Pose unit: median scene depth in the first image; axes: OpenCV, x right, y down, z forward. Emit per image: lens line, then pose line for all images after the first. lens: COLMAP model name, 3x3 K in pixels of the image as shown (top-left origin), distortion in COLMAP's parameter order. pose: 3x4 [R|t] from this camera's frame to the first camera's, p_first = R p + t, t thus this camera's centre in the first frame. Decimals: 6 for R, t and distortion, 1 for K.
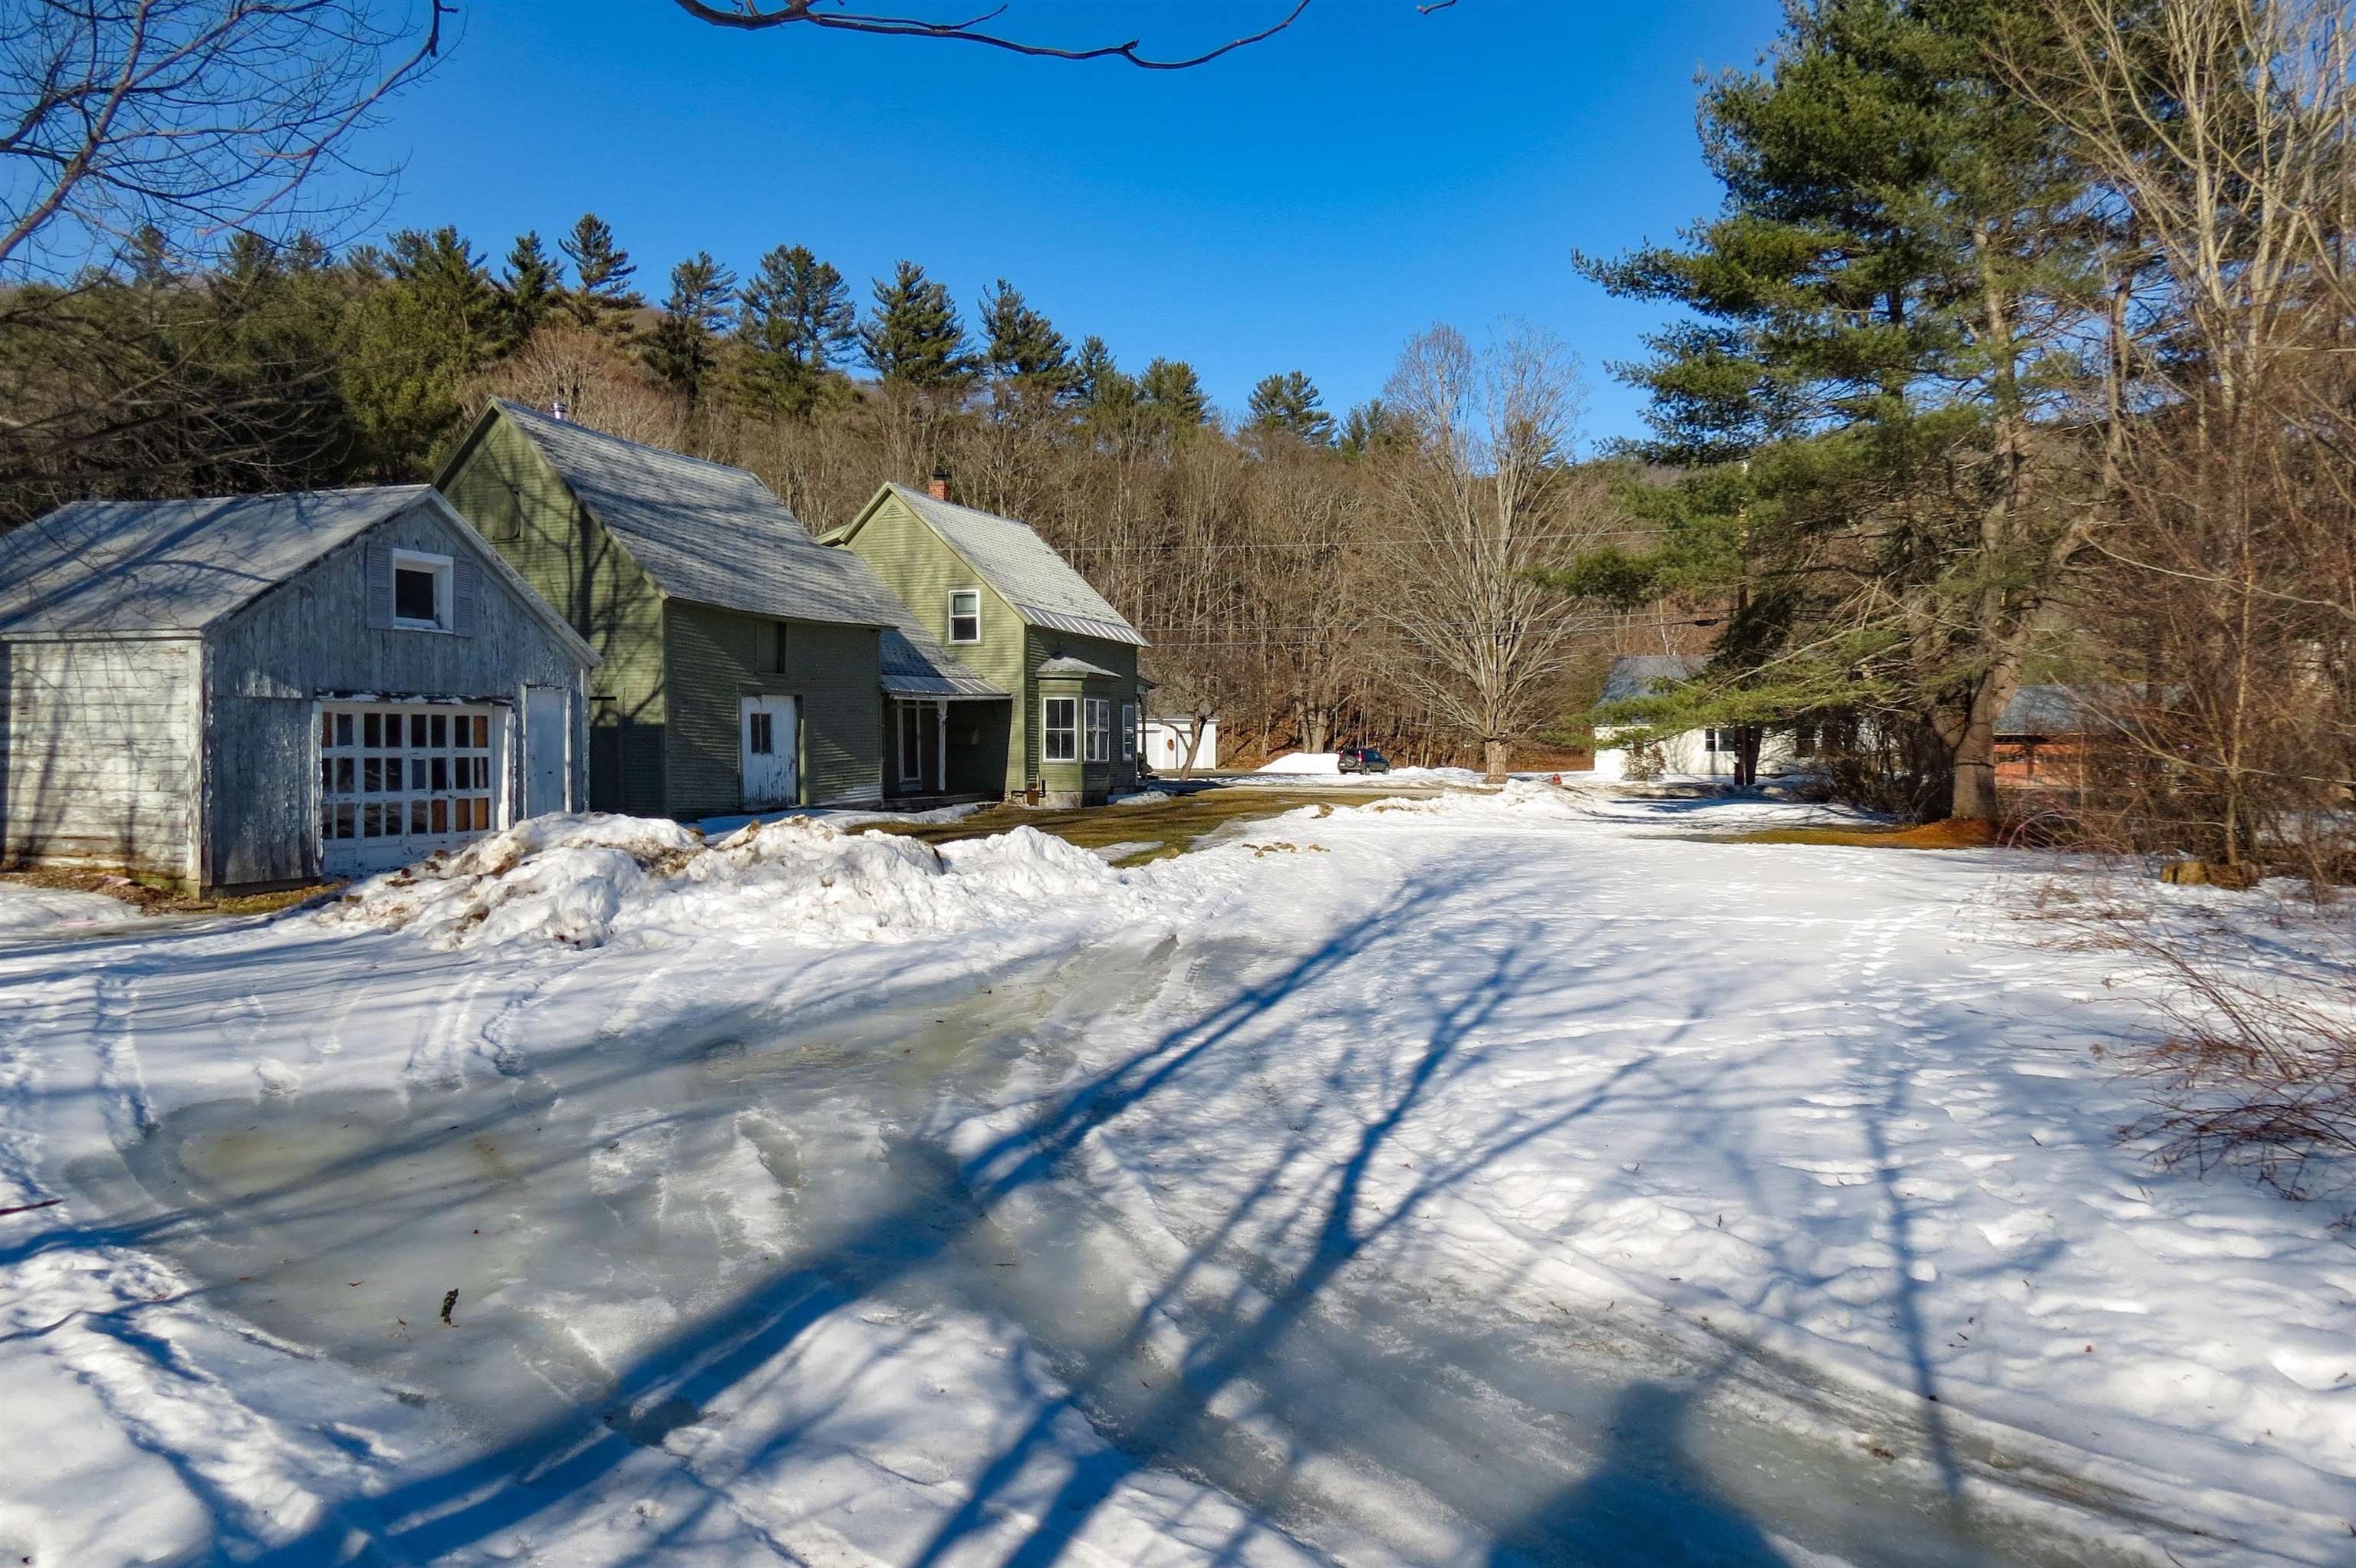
lens RADIAL K [[1688.9, 0, 1208.9], [0, 1688.9, 813.3], [0, 0, 1]] dist [-0.052837, -0.002650]
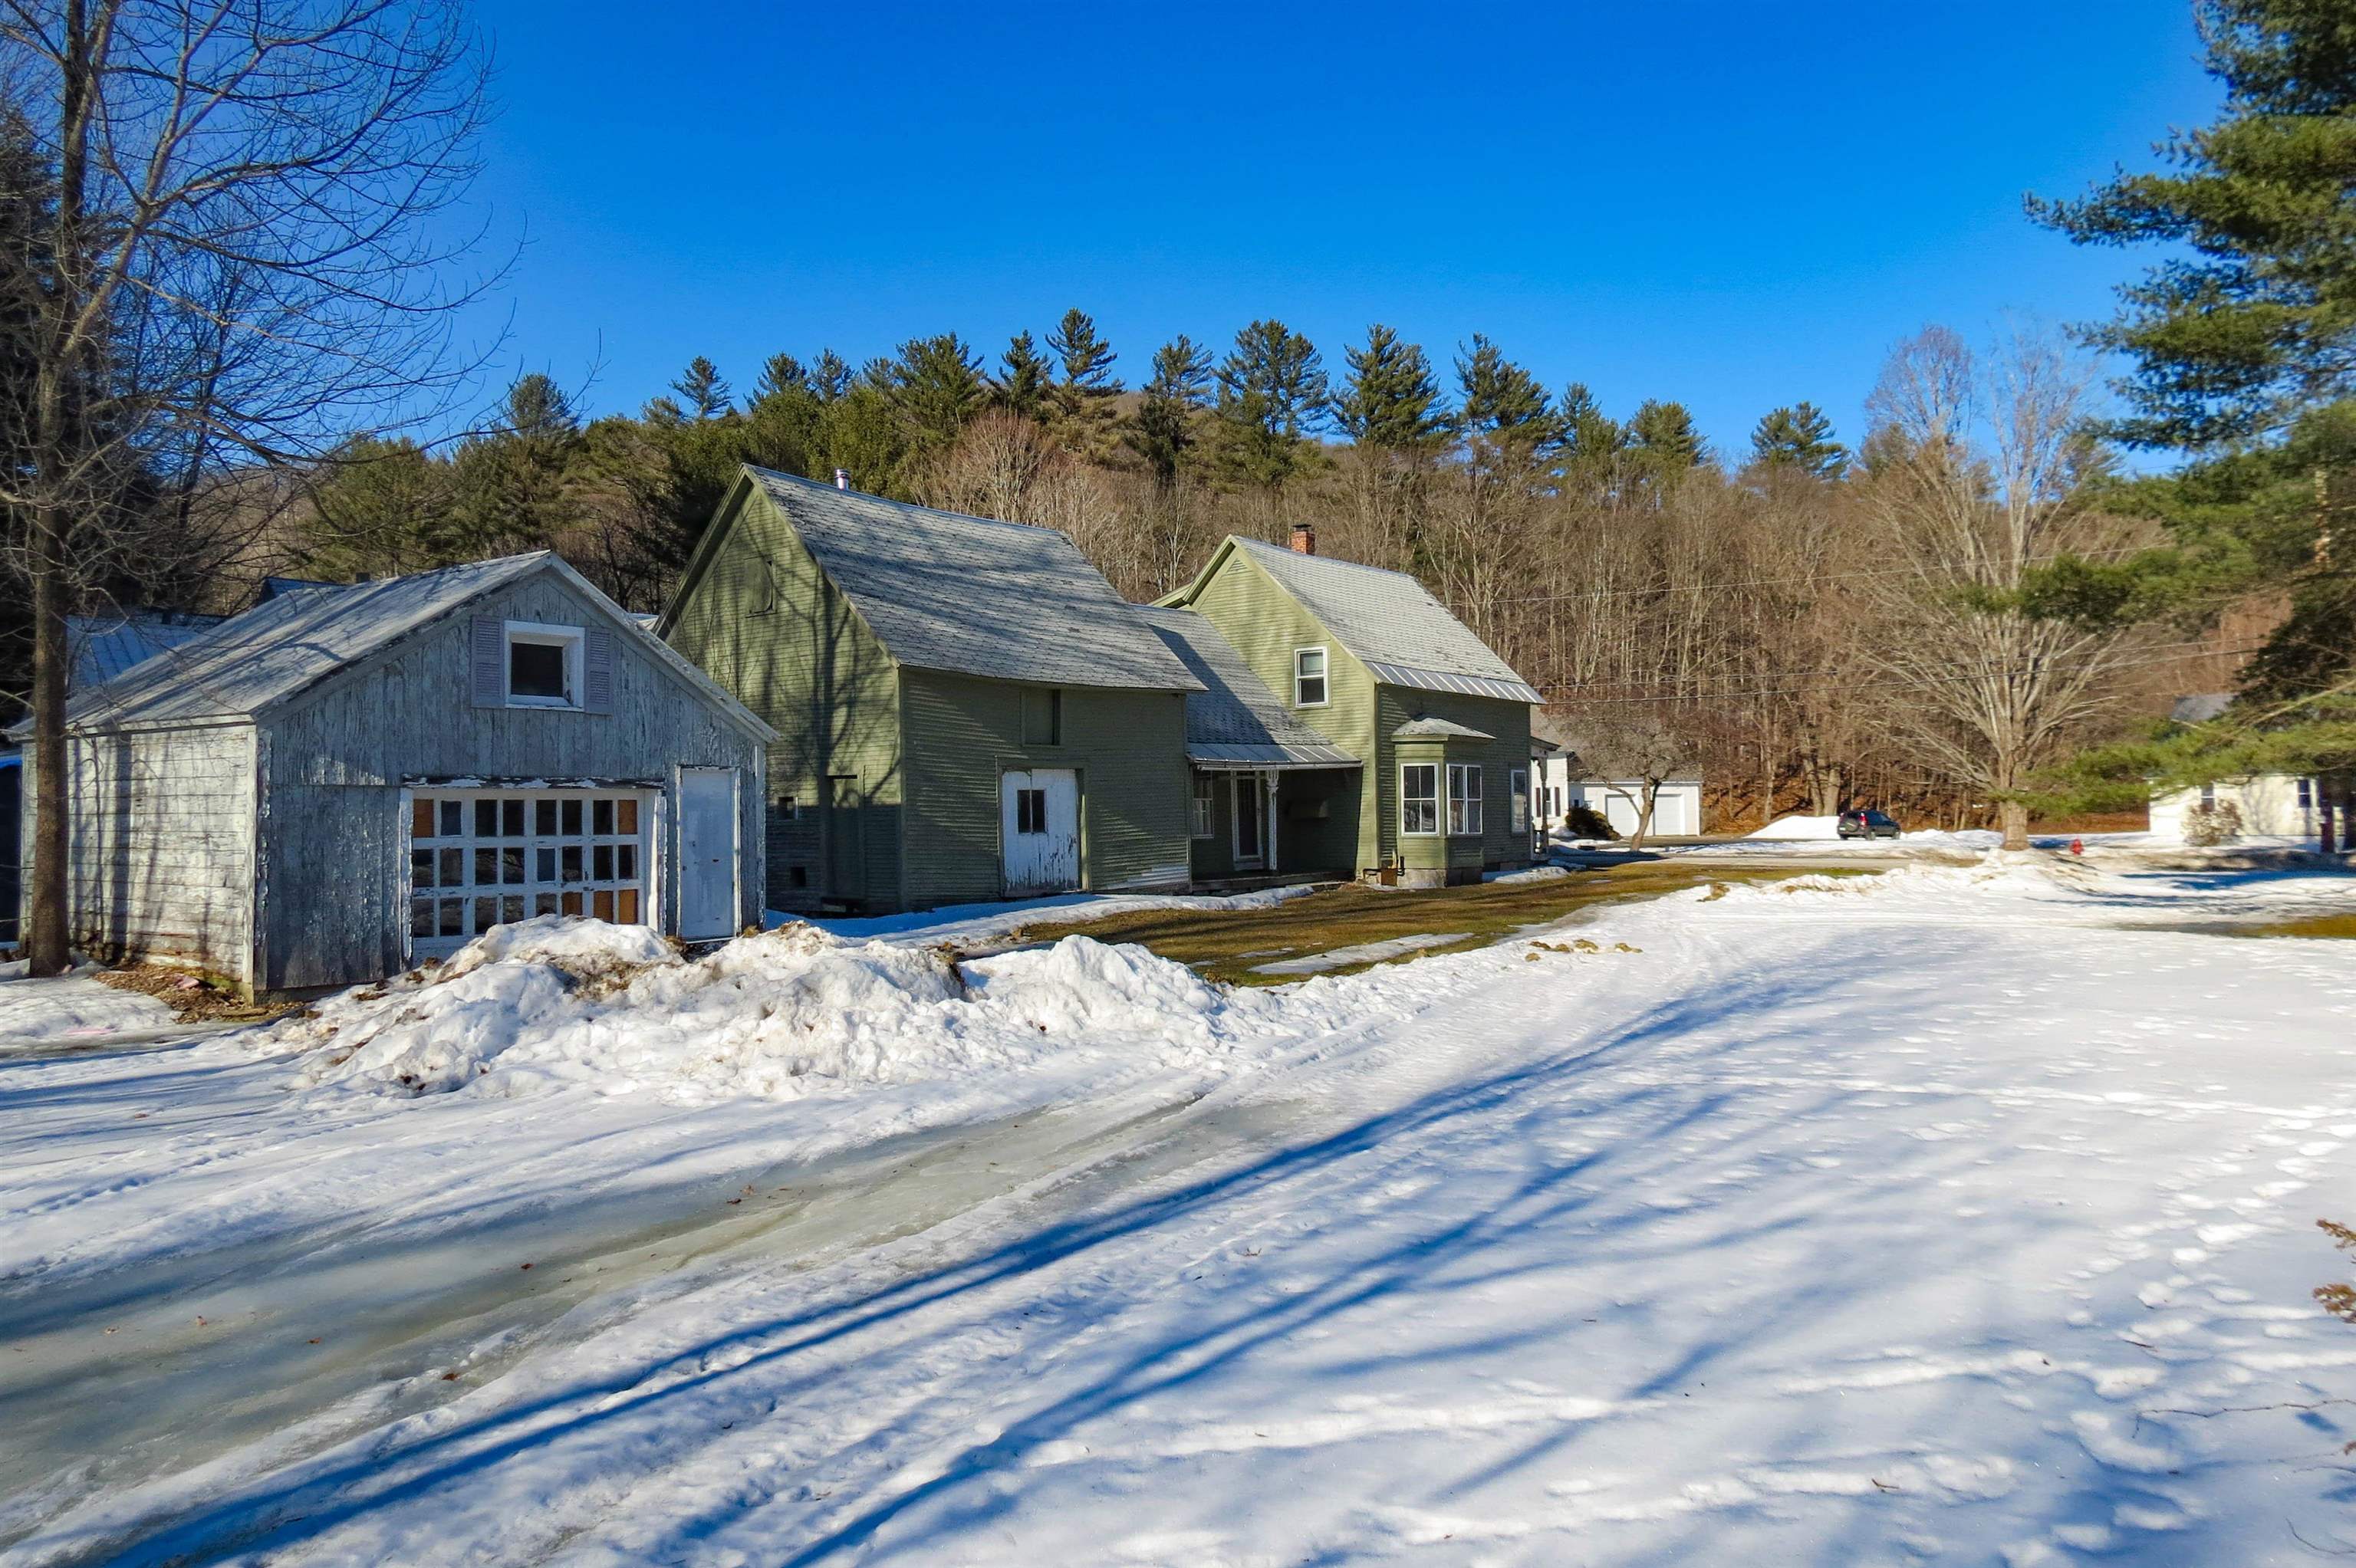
lens RADIAL K [[1695.1, 0, 1180.9], [0, 1695.1, 774.0], [0, 0, 1]] dist [-0.053867, 0.021797]
pose [[0.946683, -0.022129, -0.321405, 0.079449], [0.002051, 0.998032, -0.062673, -0.007358], [0.322160, 0.058673, 0.944865, 0.117954]]
